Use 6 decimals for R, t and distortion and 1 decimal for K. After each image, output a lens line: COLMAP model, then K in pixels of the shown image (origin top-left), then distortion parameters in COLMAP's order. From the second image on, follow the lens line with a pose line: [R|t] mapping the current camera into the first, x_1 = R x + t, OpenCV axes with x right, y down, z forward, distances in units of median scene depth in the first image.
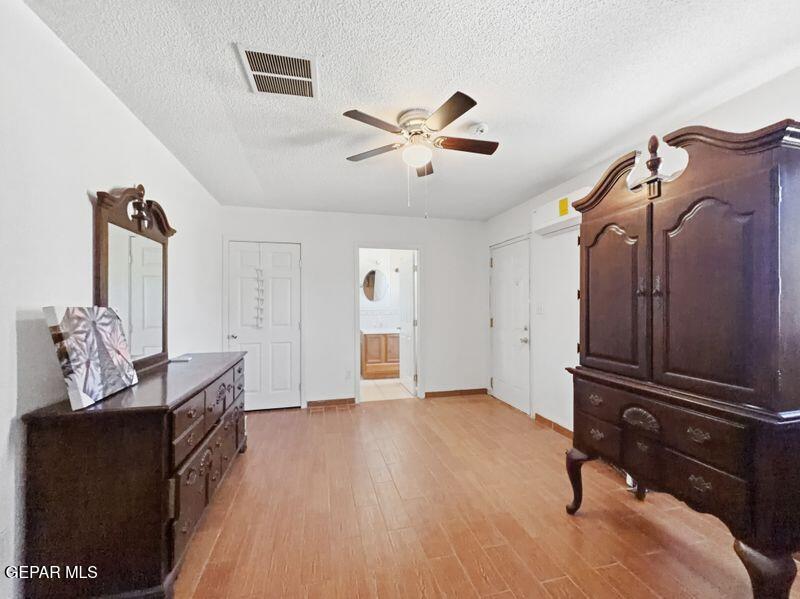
lens RADIAL K [[329.5, 0, 409.3], [0, 329.5, 304.8], [0, 0, 1]] dist [0.000058, 0.000151]
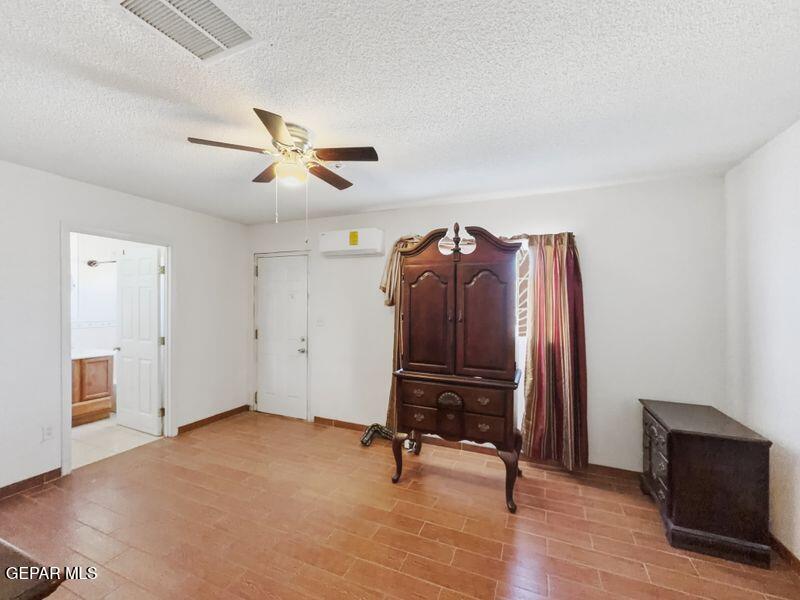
lens RADIAL K [[329.5, 0, 409.3], [0, 329.5, 305.3], [0, 0, 1]] dist [0.000058, 0.000151]
pose [[0.601096, 0.009177, 0.799124, -0.301890], [-0.015751, 0.999876, 0.000365, -0.045709], [-0.799021, -0.012807, 0.601166, 0.091415]]
